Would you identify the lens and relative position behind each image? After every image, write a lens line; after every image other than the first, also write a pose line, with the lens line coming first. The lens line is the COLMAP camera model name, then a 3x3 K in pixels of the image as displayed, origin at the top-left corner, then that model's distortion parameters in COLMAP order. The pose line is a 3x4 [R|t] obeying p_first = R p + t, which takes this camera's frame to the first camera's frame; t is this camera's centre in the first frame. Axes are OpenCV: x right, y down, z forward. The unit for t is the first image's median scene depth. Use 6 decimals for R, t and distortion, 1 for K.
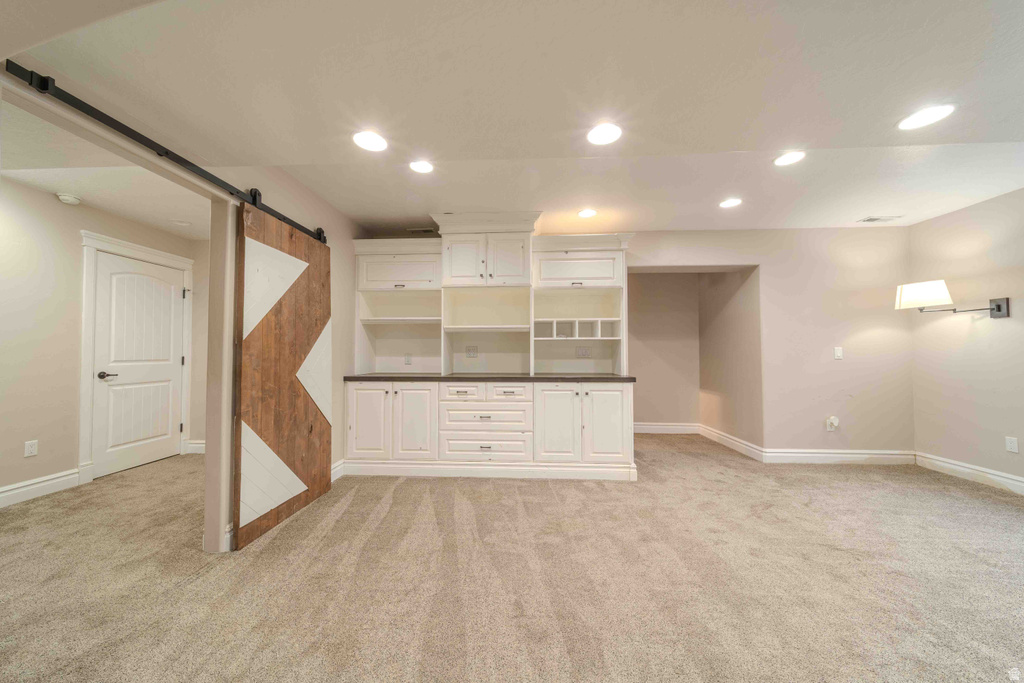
lens RADIAL K [[358.9, 0, 506.7], [0, 358.9, 343.3], [0, 0, 1]] dist [0.008207, 0.000007]
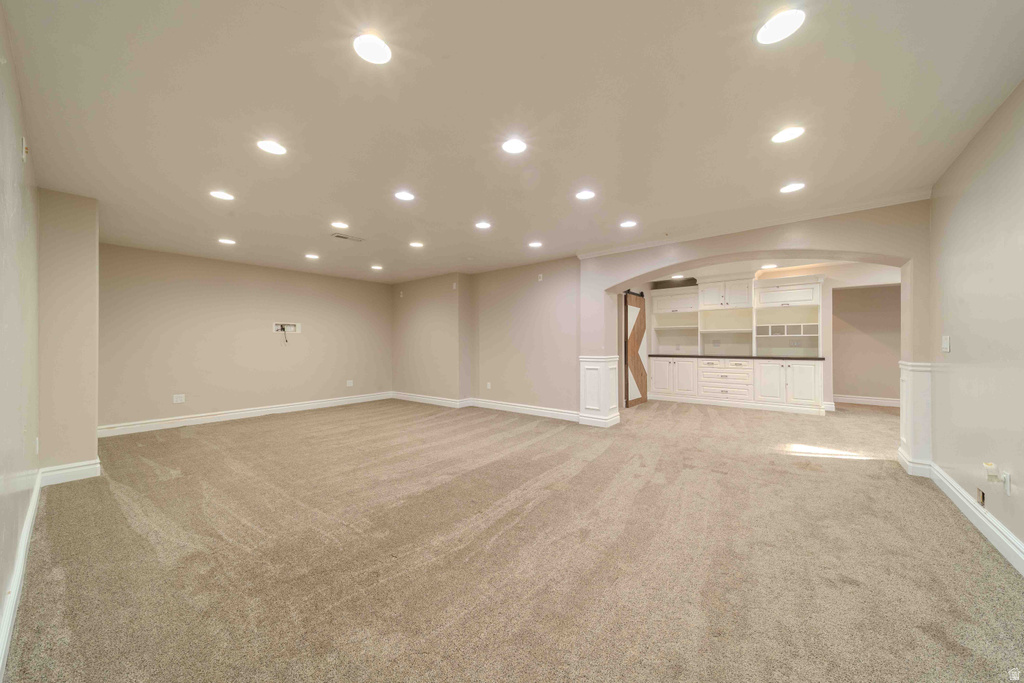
lens RADIAL K [[358.9, 0, 506.7], [0, 358.9, 343.3], [0, 0, 1]] dist [0.008207, 0.000007]
pose [[0.808087, -0.001764, -0.589060, 0.134493], [0.016395, 0.999675, 0.019497, -0.032868], [0.588835, -0.025413, 0.807854, -1.241566]]
